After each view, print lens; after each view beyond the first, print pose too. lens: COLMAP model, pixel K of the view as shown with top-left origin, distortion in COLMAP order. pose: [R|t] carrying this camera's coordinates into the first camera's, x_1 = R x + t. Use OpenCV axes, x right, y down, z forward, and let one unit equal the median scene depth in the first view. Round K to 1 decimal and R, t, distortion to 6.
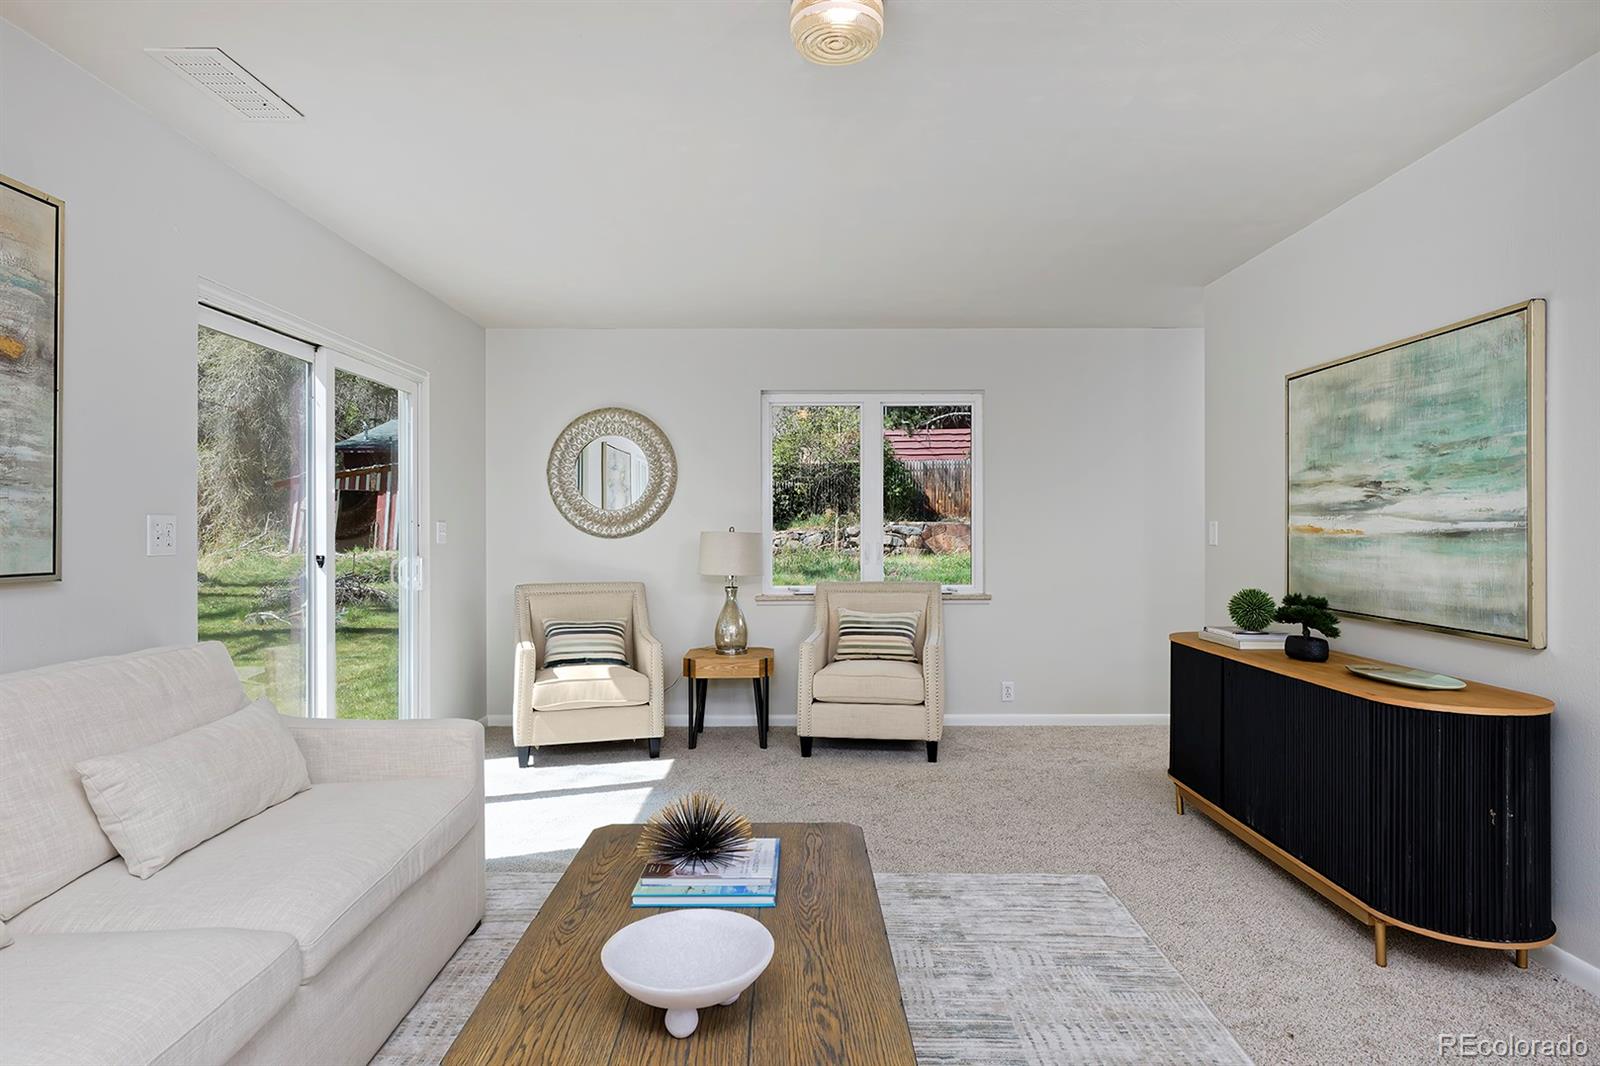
lens RADIAL K [[903.7, 0, 796.6], [0, 903.7, 520.0], [0, 0, 1]] dist [-0.009717, 0.000333]
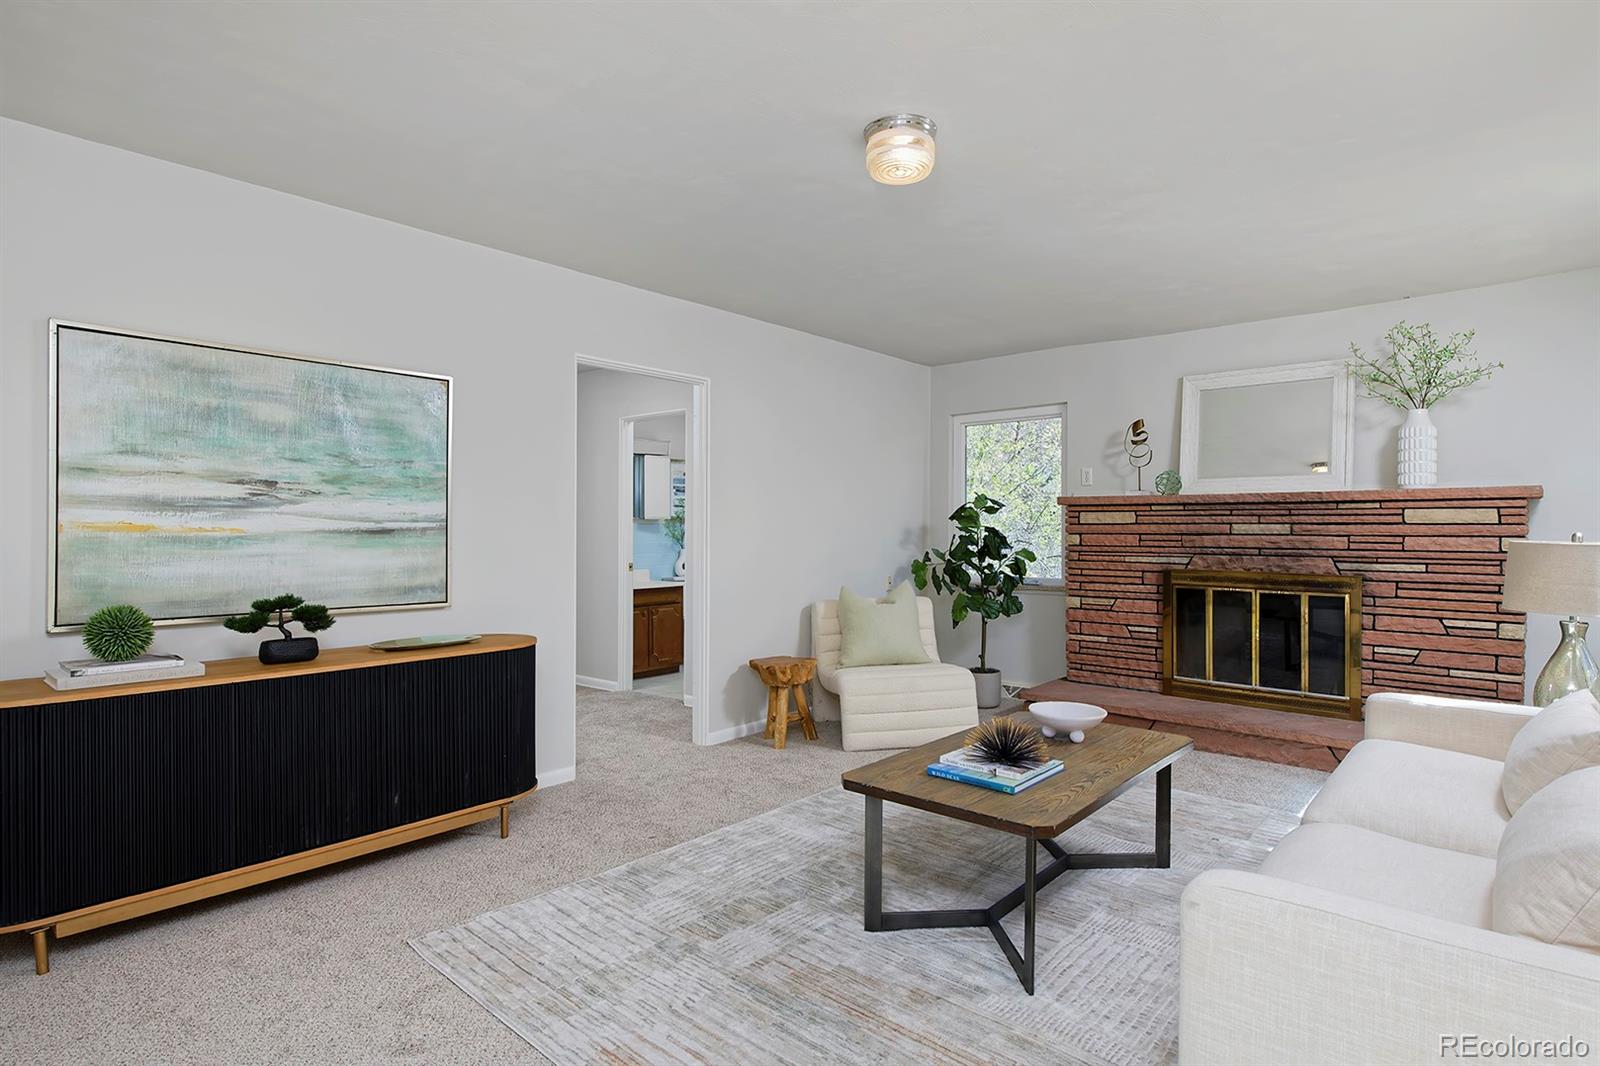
lens RADIAL K [[824.7, 0, 803.1], [0, 824.7, 531.1], [0, 0, 1]] dist [-0.004510, -0.001035]
pose [[-0.748437, 0.002177, 0.663202, -0.479042], [-0.004806, 0.999951, -0.008706, 0.021979], [-0.663189, -0.009703, -0.748389, 1.439861]]
